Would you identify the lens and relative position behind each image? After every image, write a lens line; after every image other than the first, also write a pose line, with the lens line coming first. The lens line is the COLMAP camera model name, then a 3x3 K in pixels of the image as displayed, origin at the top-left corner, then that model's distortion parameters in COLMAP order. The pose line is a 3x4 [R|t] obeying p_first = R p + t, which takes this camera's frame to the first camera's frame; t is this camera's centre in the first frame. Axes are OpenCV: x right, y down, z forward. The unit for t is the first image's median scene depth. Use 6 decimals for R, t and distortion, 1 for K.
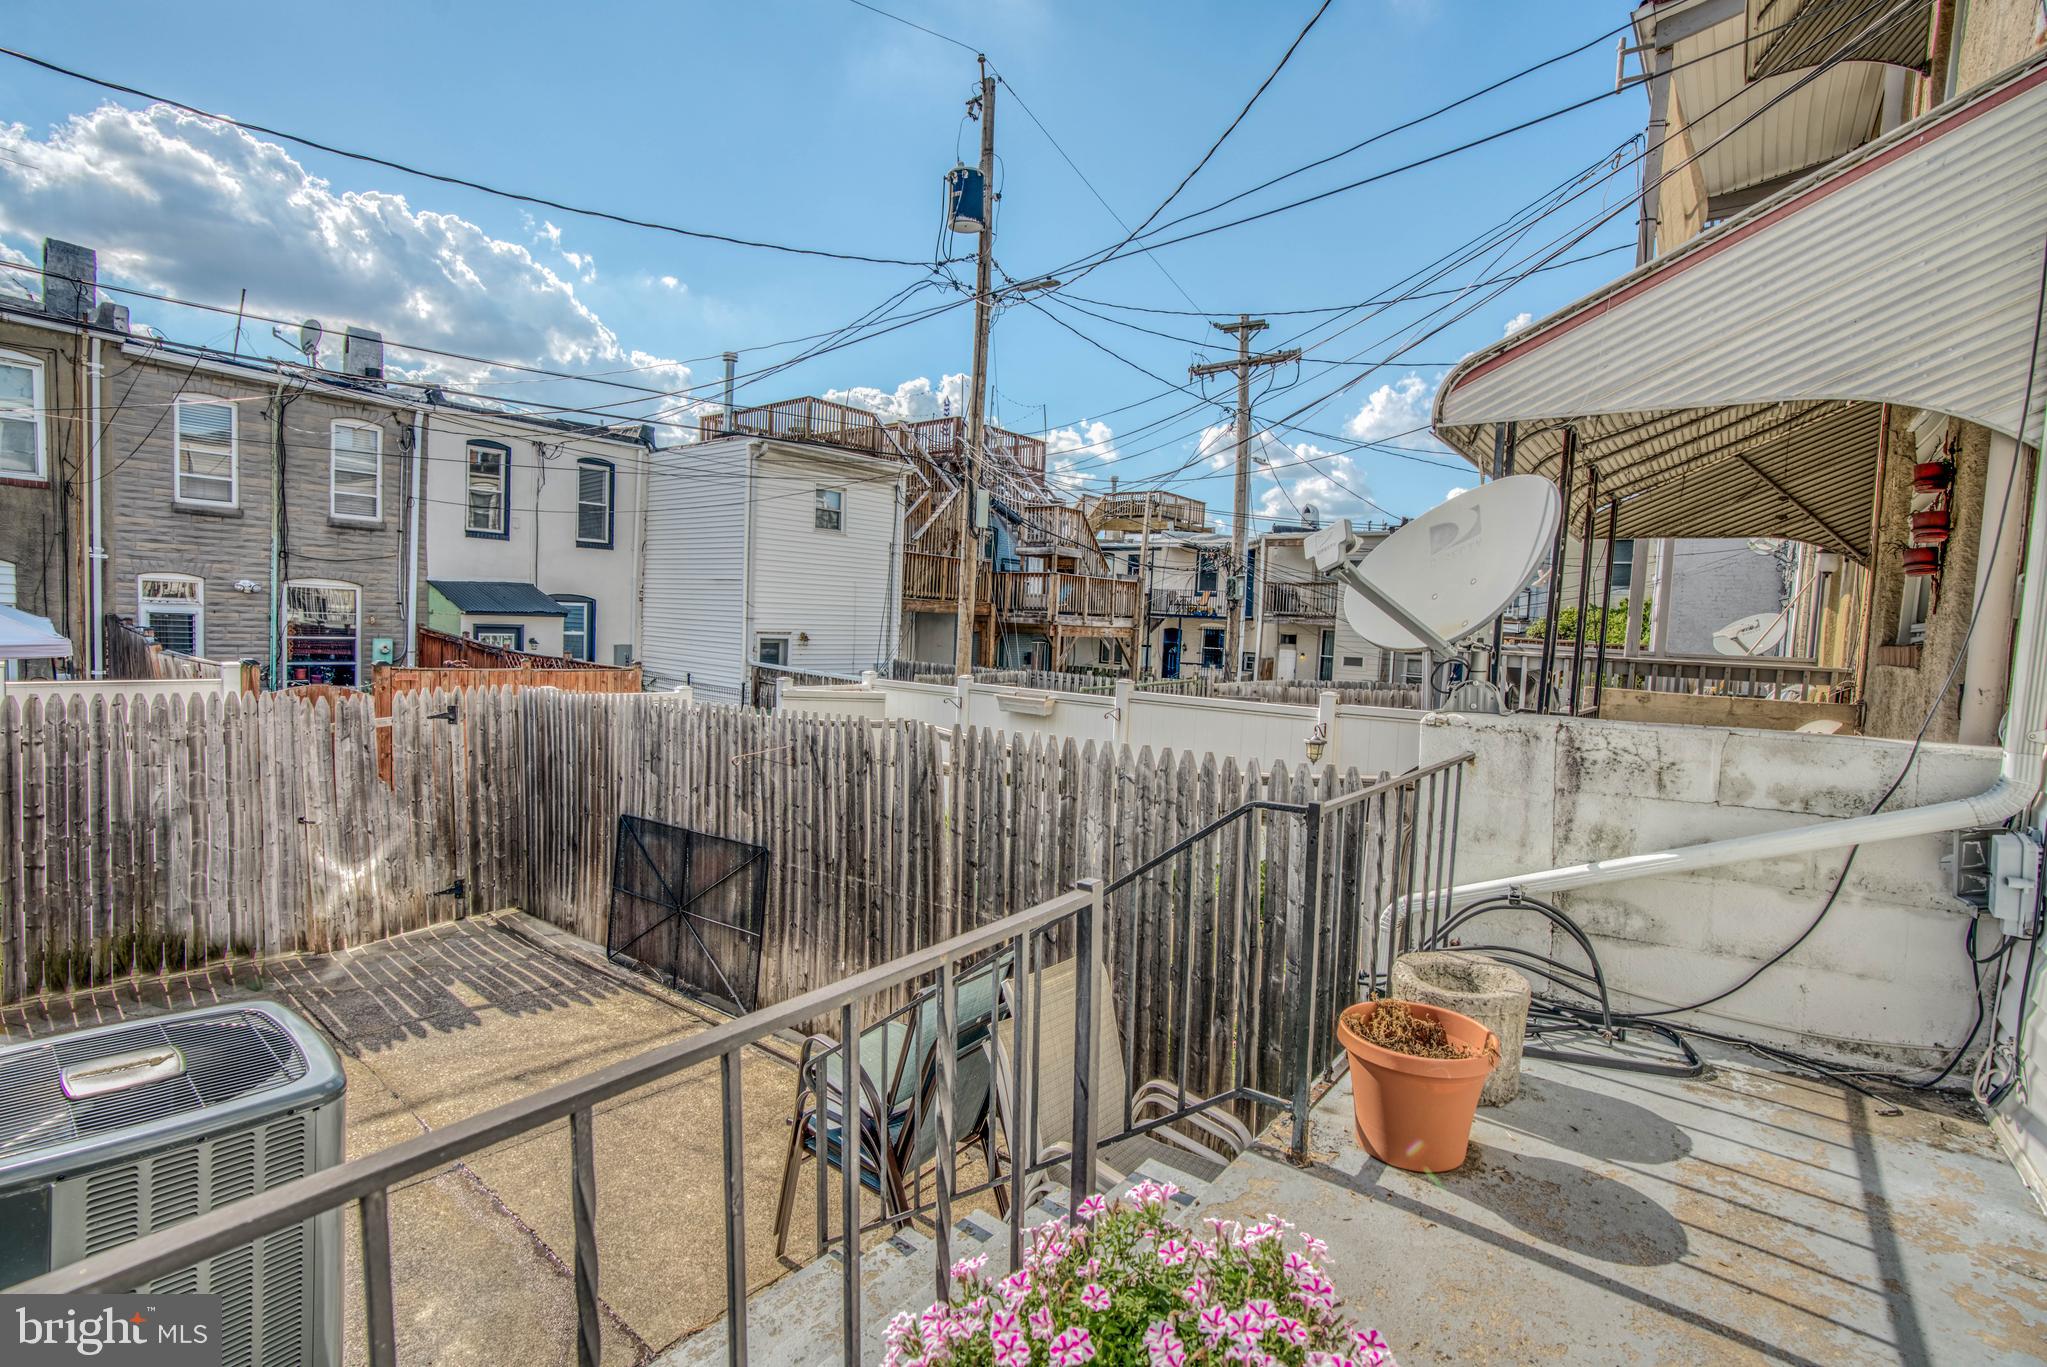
lens RADIAL K [[937.6, 0, 1014.1], [0, 937.6, 688.4], [0, 0, 1]] dist [-0.063828, 0.023764]
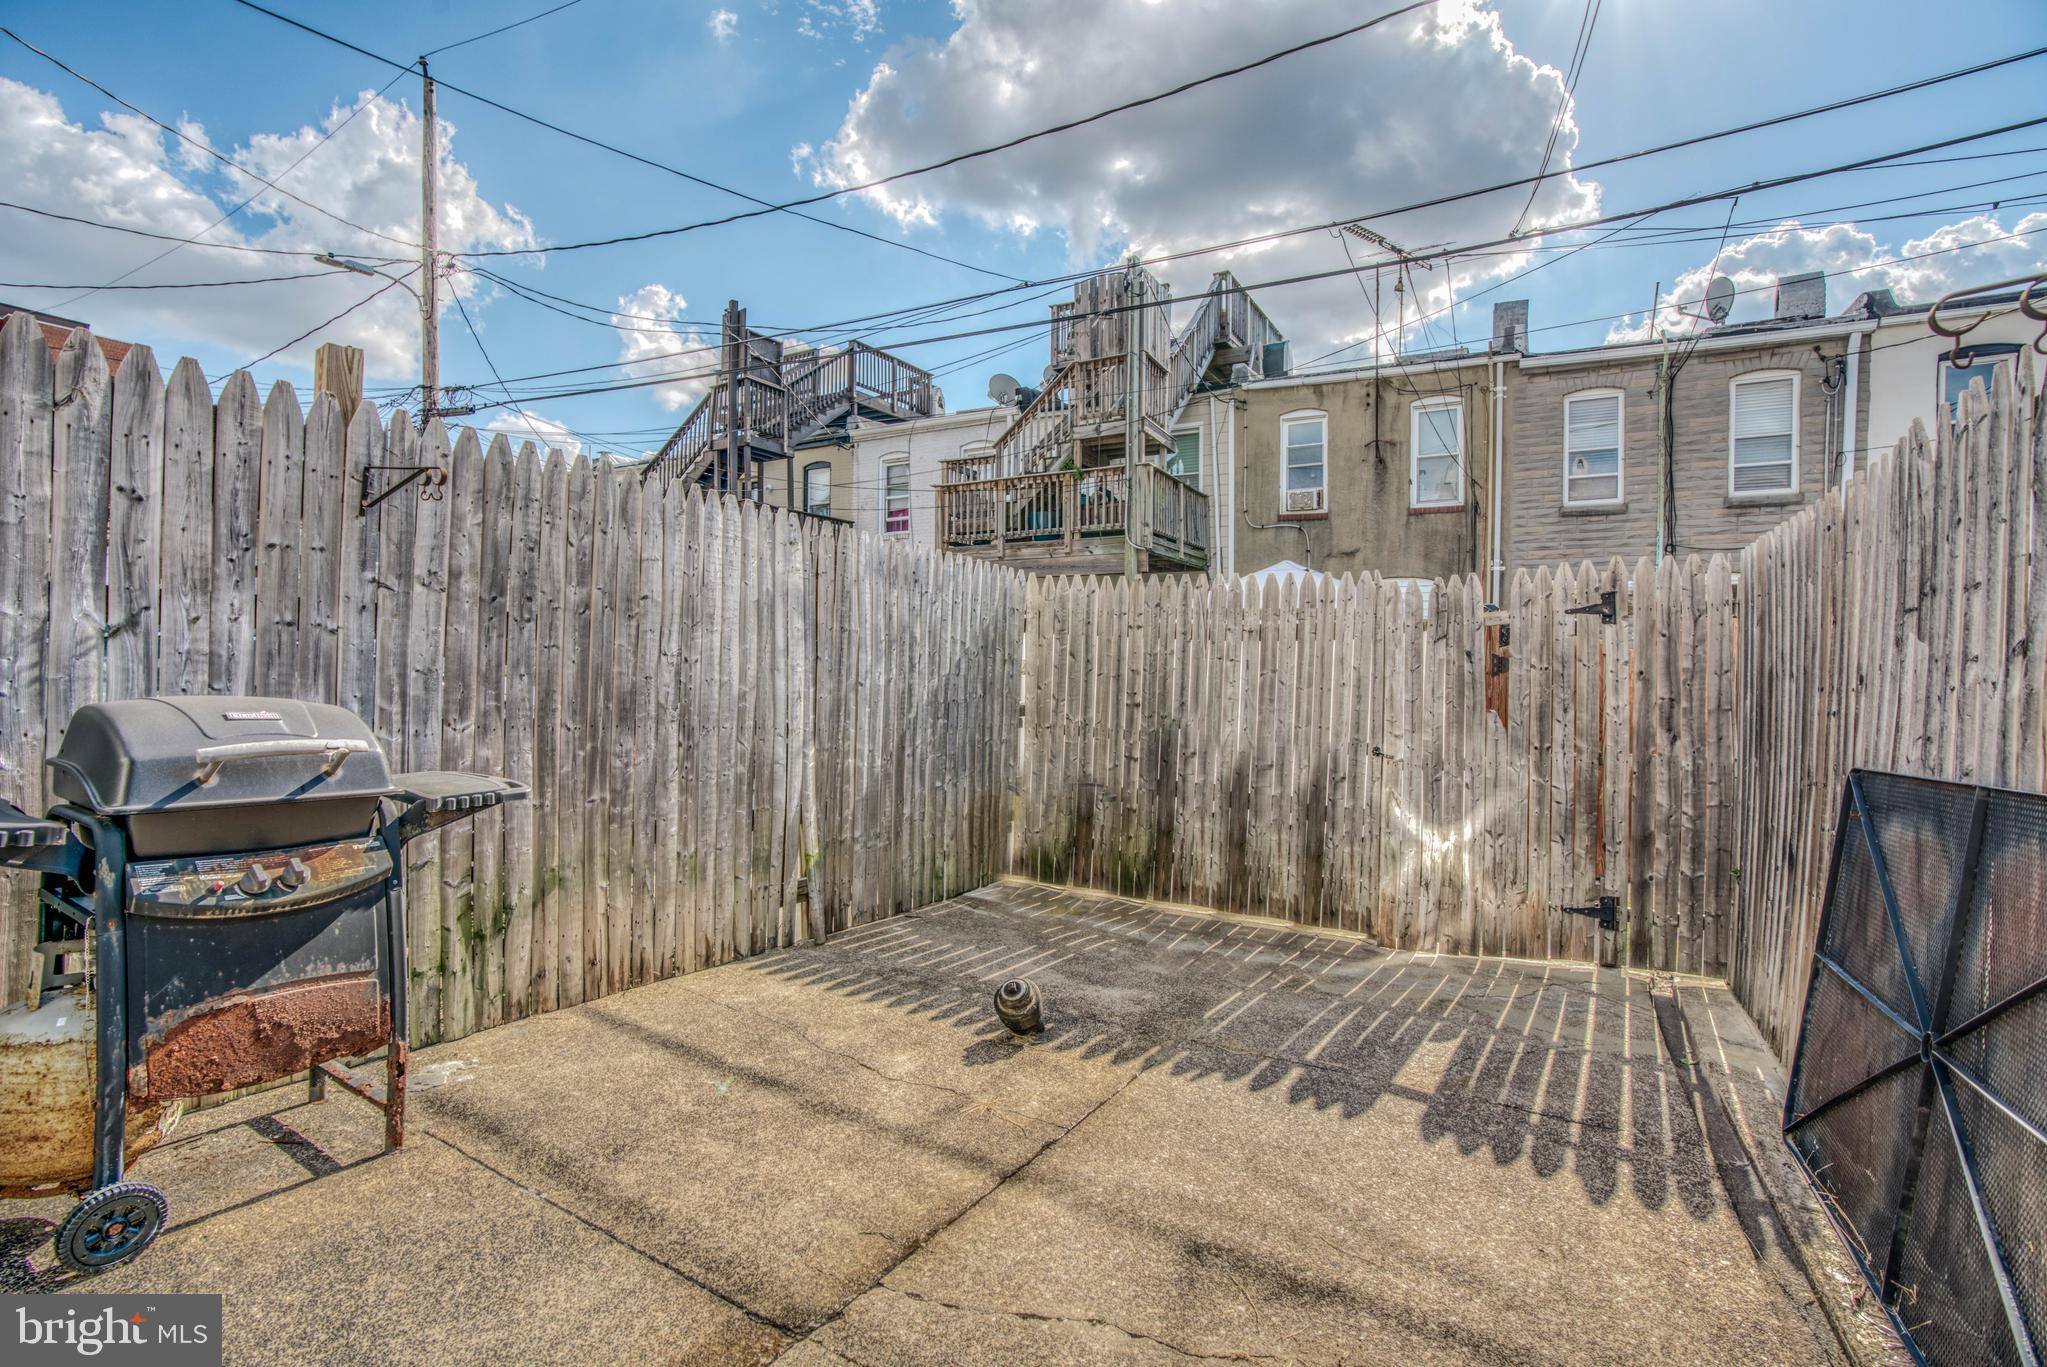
lens RADIAL K [[937.6, 0, 1004.9], [0, 937.6, 686.3], [0, 0, 1]] dist [-0.063828, 0.023764]
pose [[0.148316, -0.024641, -0.988633, -0.093577], [-0.073267, 0.996668, -0.035833, 0.125737], [0.986222, 0.077748, 0.146016, 0.532172]]
